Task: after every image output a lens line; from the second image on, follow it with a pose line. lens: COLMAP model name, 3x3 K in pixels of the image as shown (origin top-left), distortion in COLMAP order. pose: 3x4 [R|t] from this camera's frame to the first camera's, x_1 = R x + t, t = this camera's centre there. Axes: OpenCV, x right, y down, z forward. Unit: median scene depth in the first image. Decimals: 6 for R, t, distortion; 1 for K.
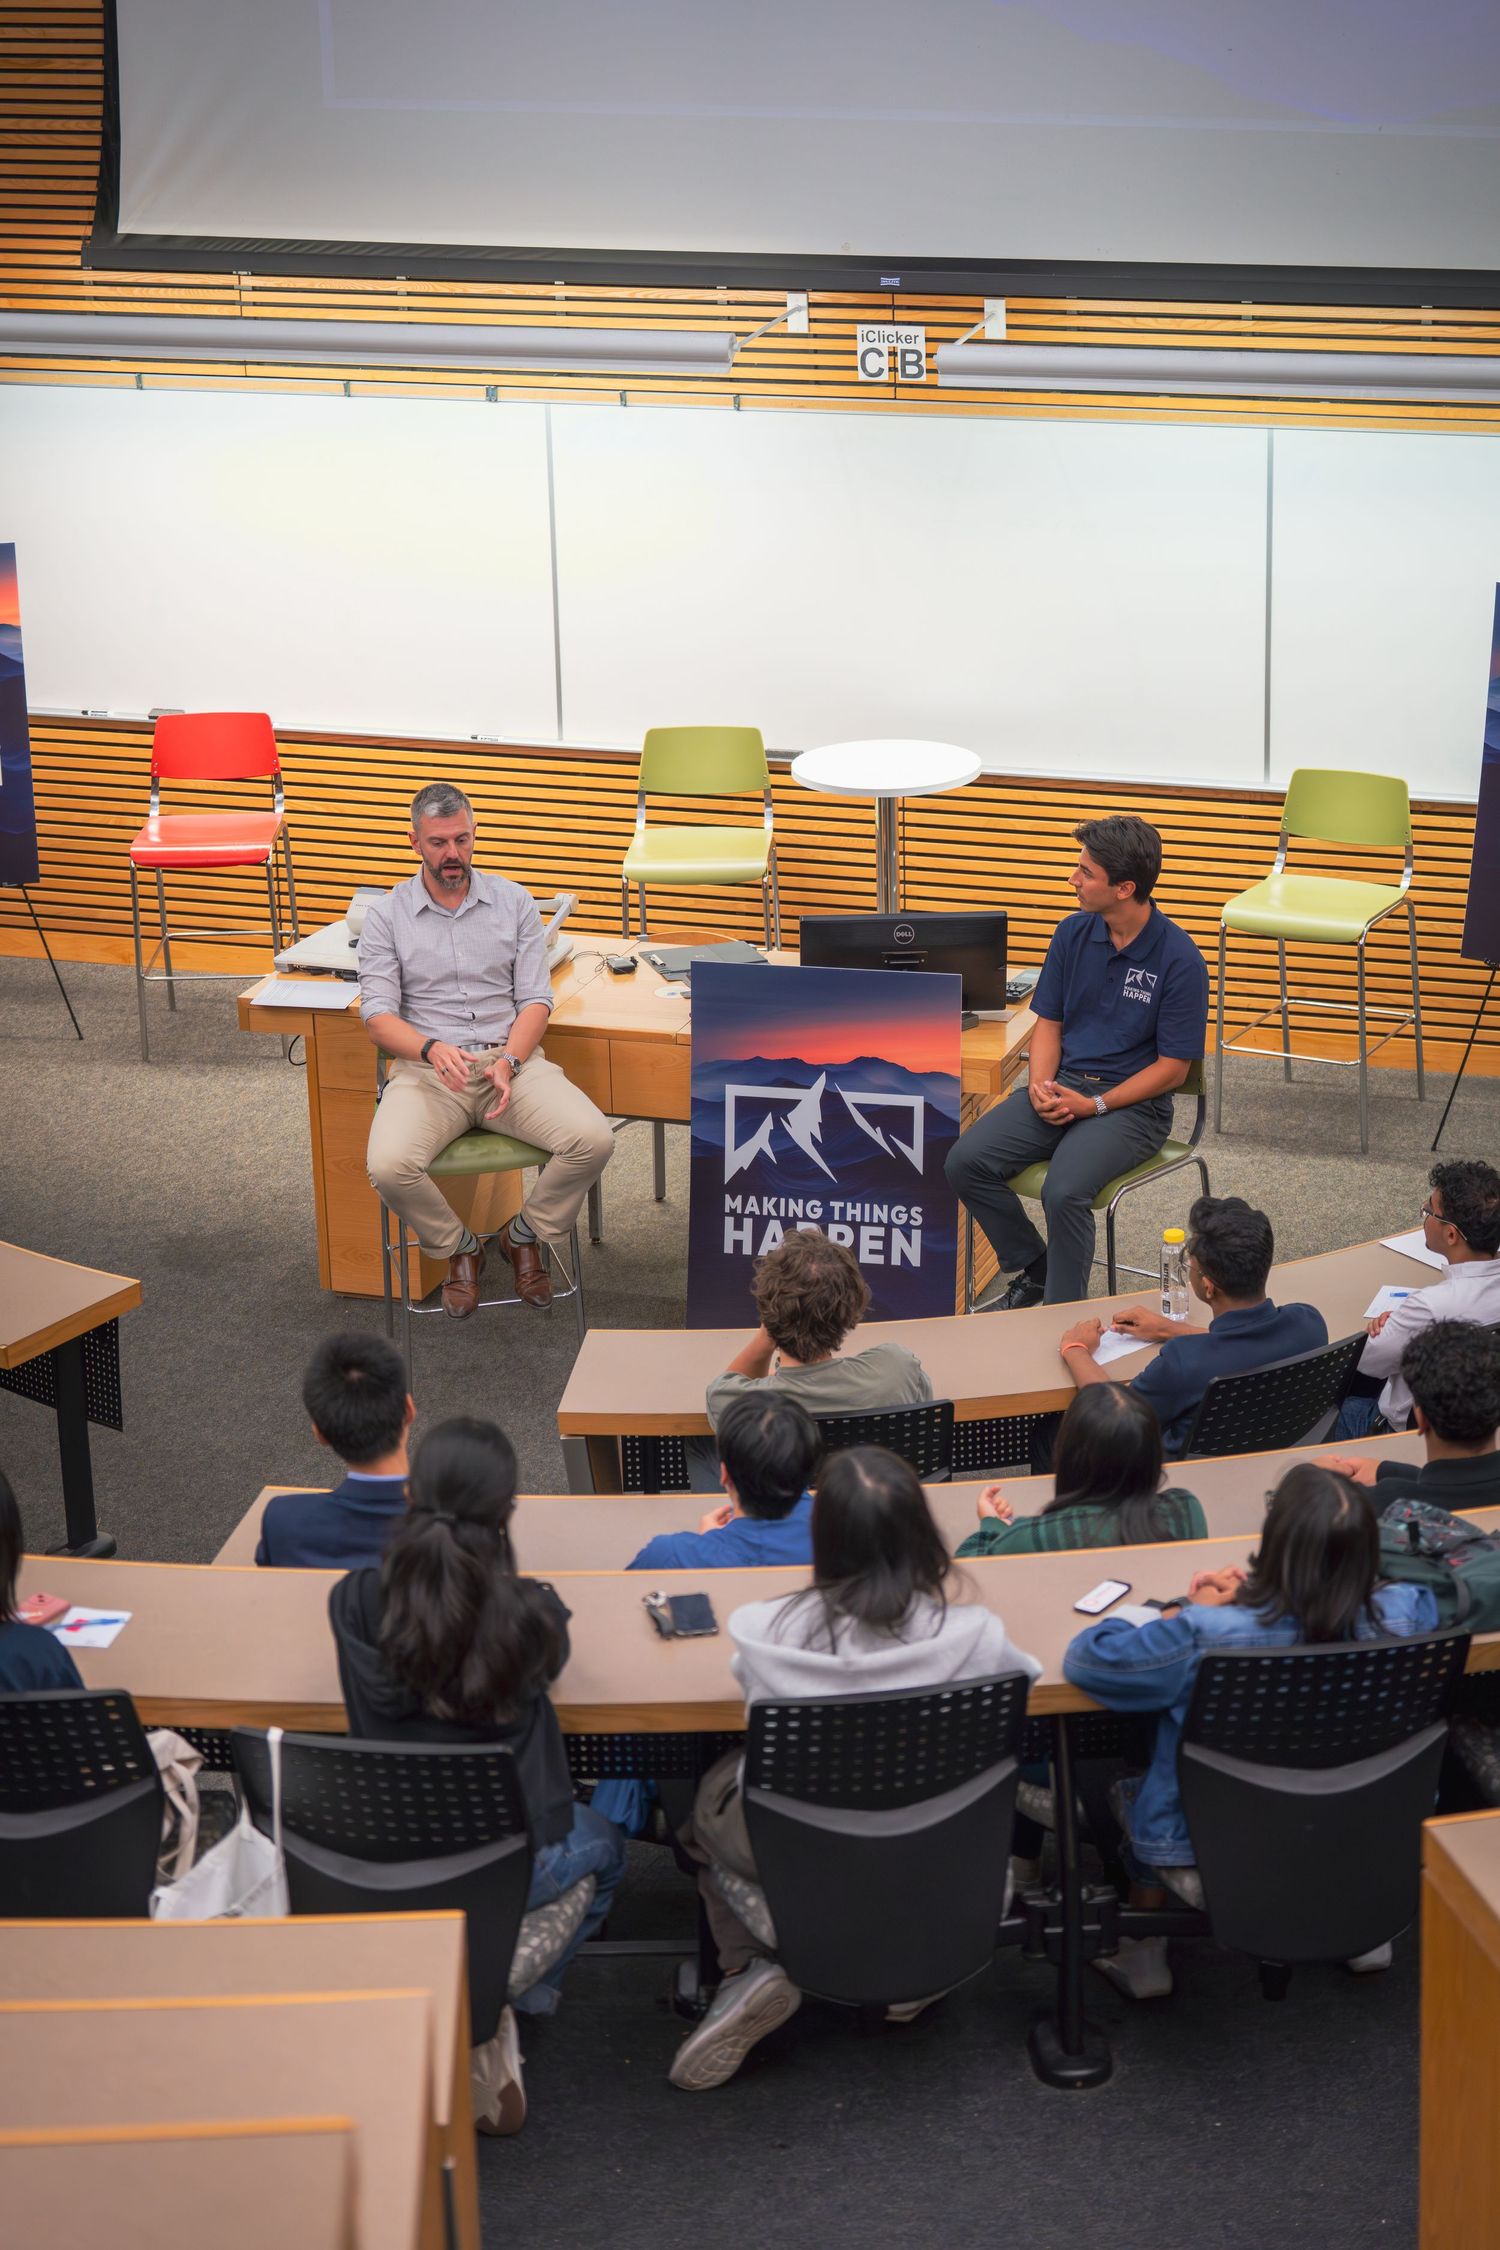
lens RADIAL K [[4594.2, 0, 758.9], [0, 4594.2, 1118.3], [0, 0, 1]] dist [0.033486, -0.110788]
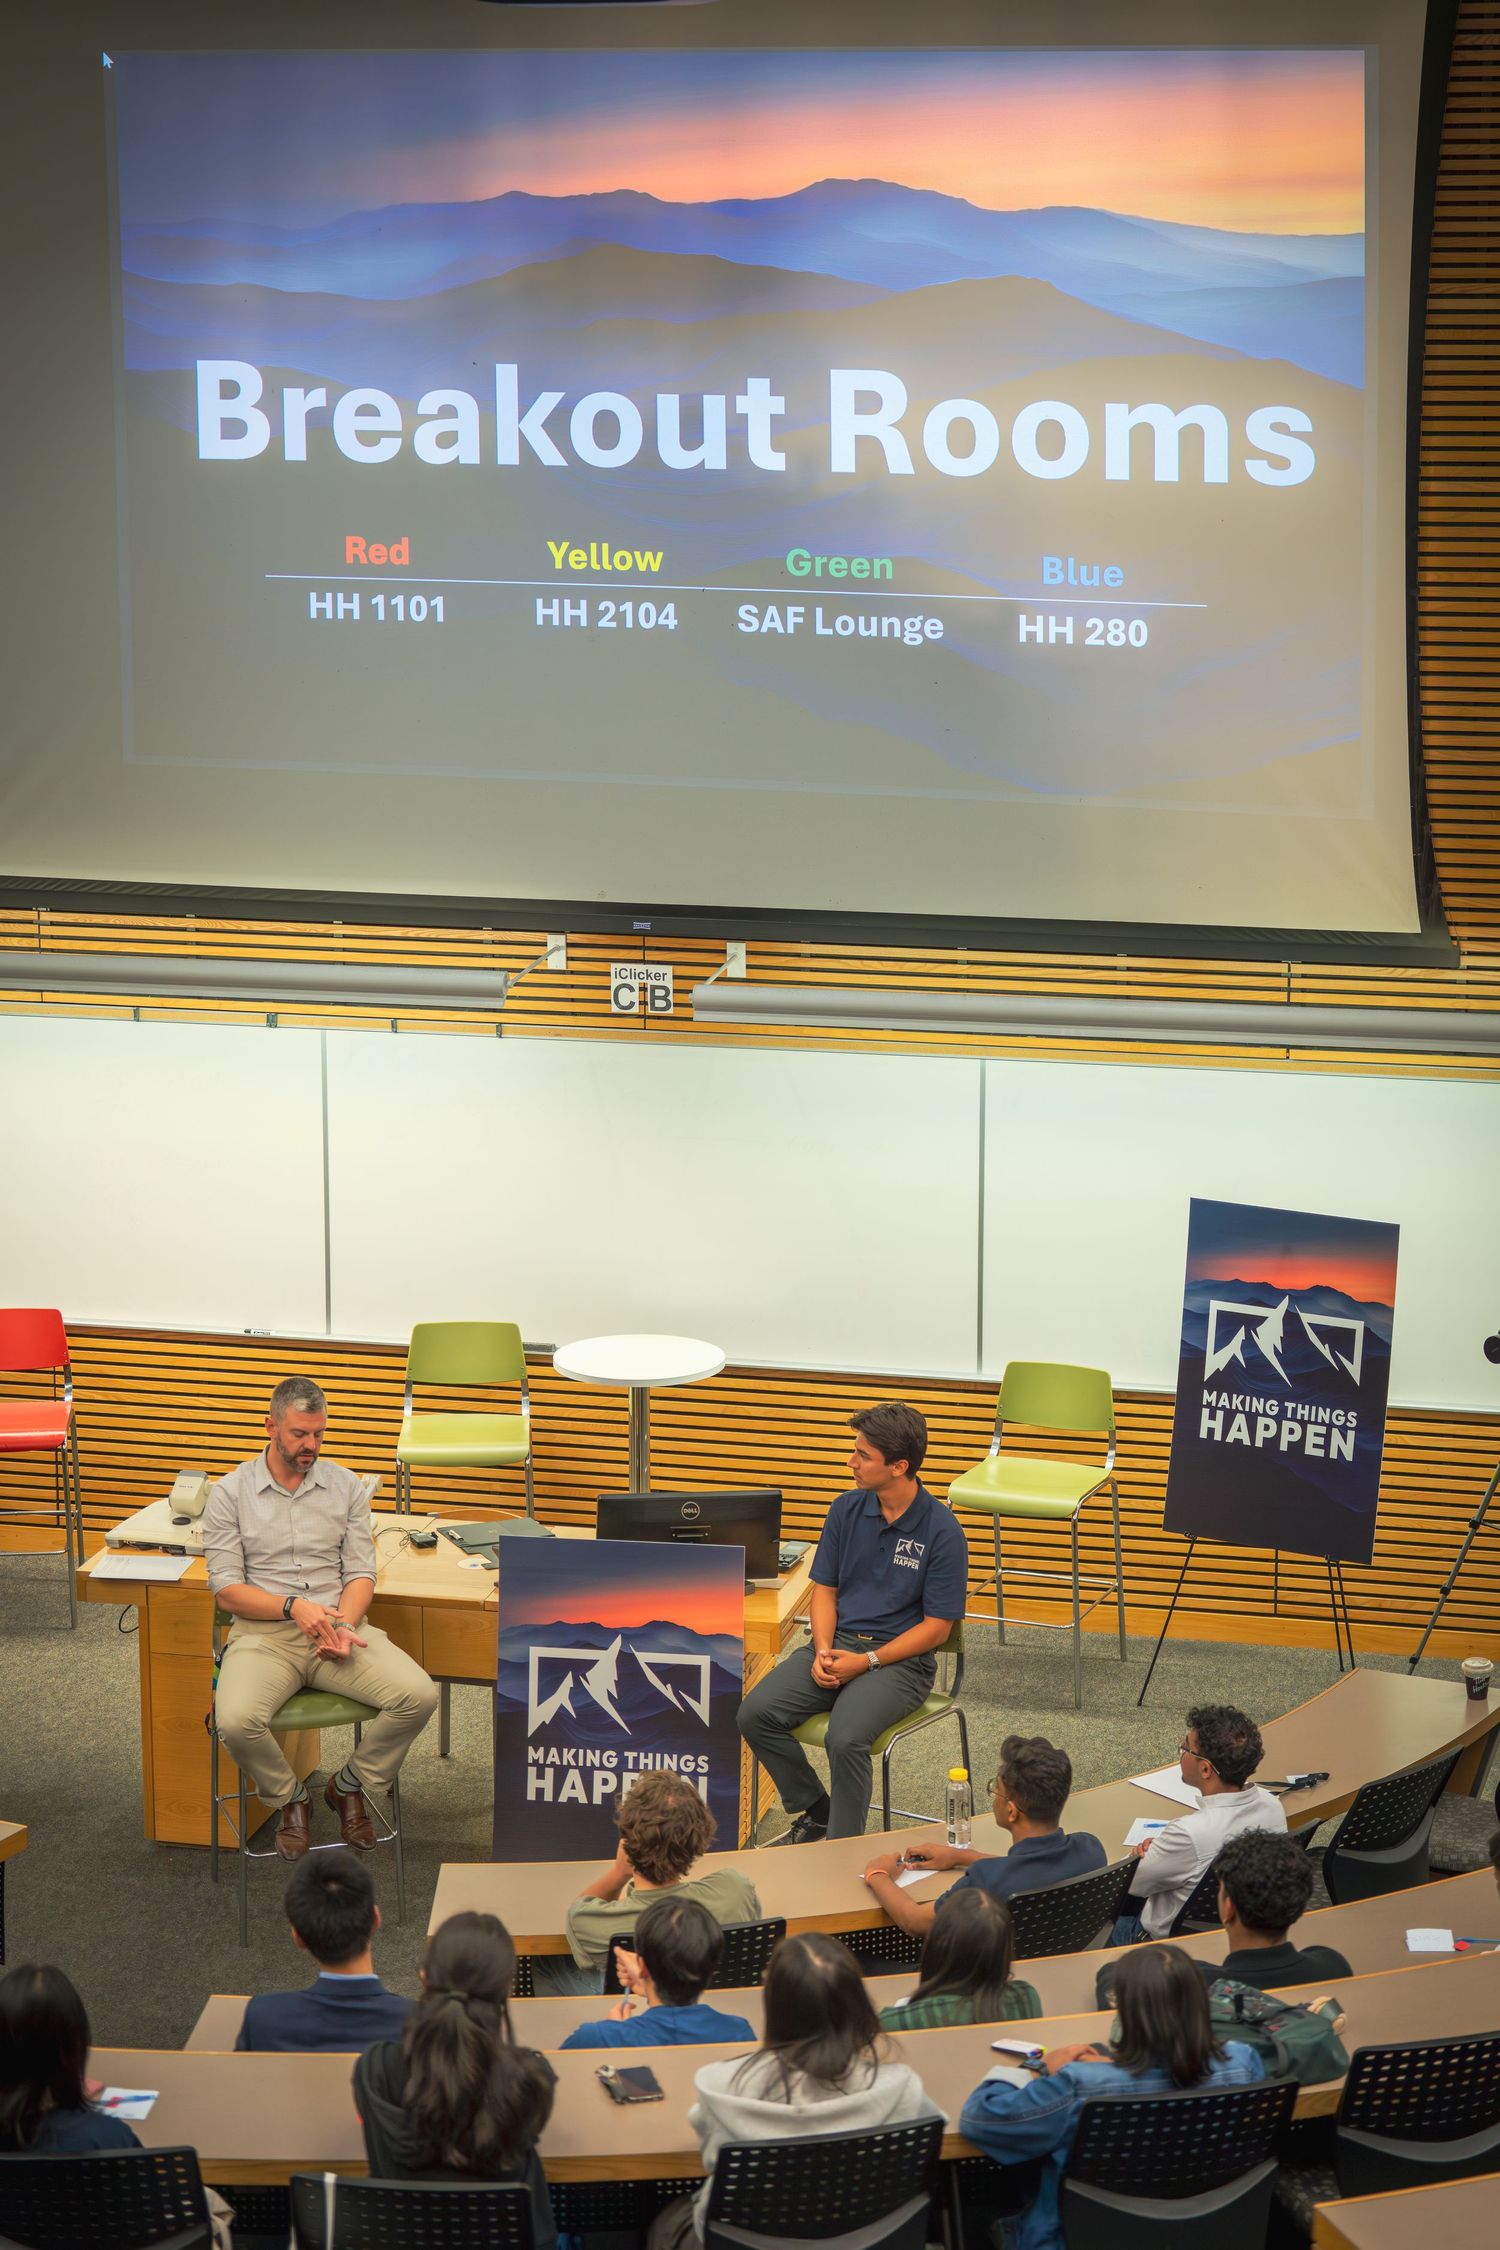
lens RADIAL K [[4726.1, 0, 757.3], [0, 4726.1, 1131.9], [0, 0, 1]] dist [0.039155, -0.249599]
pose [[0.994861, 0.005211, 0.101119, -0.069035], [0.007045, 0.992692, -0.120466, 0.007261], [-0.101008, 0.120559, 0.987554, -0.151525]]
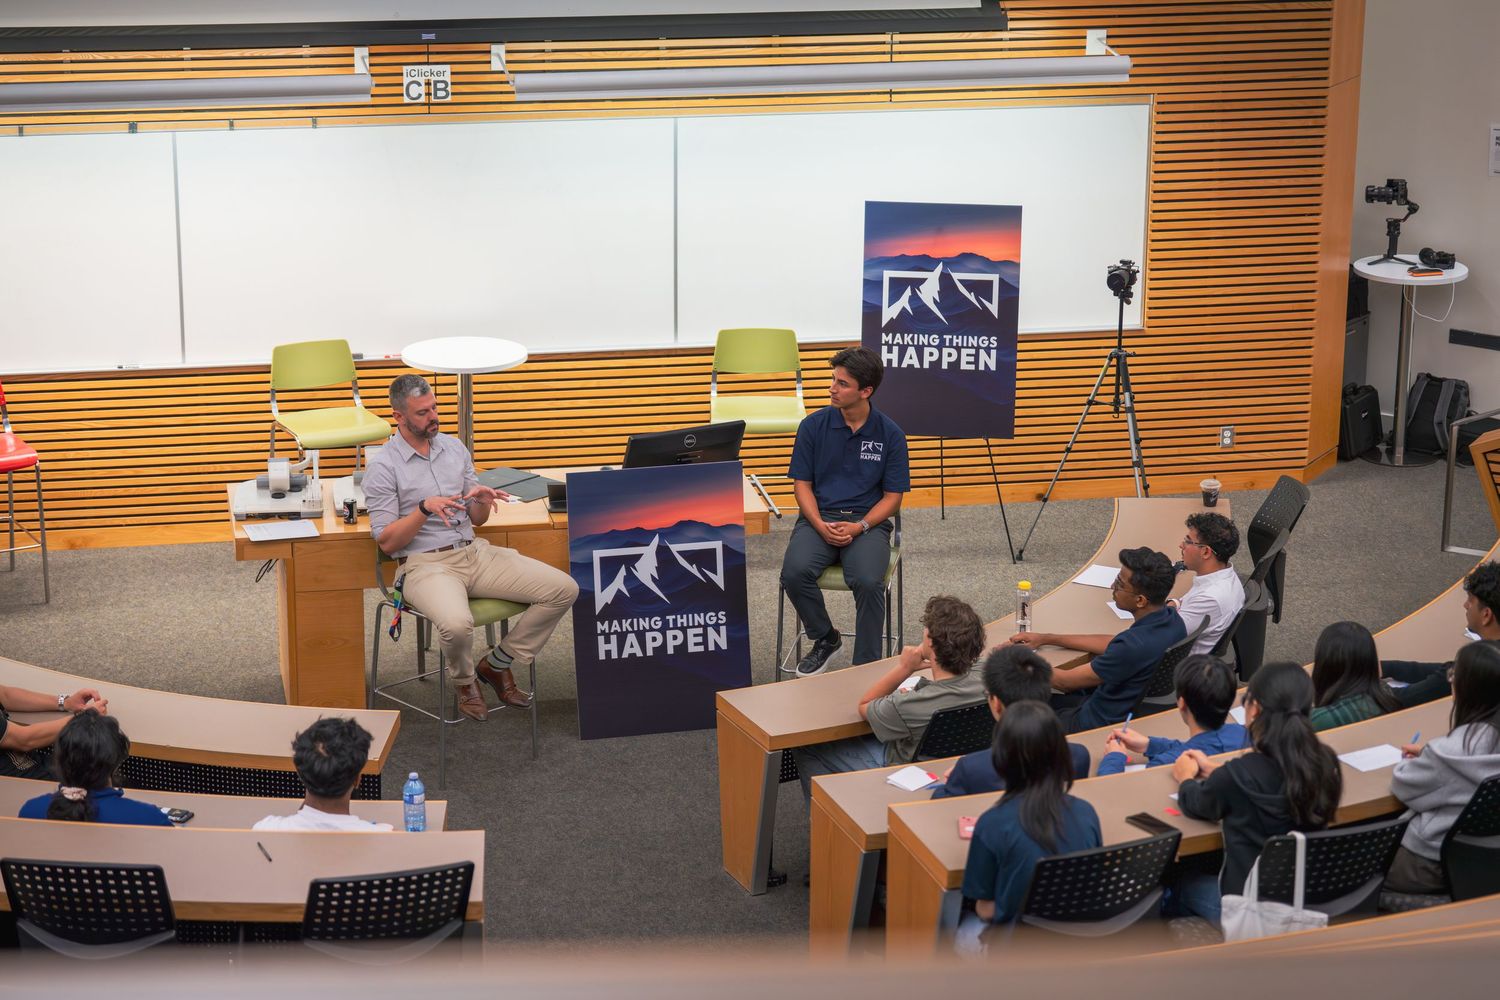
lens RADIAL K [[3438.8, 0, 771.8], [0, 3438.8, 520.5], [0, 0, 1]] dist [0.041800, -0.200653]
pose [[0.861513, -0.115956, 0.494318, -0.527223], [0.135745, 0.990735, -0.004176, -0.004369], [-0.489254, 0.070699, 0.869271, -0.035582]]
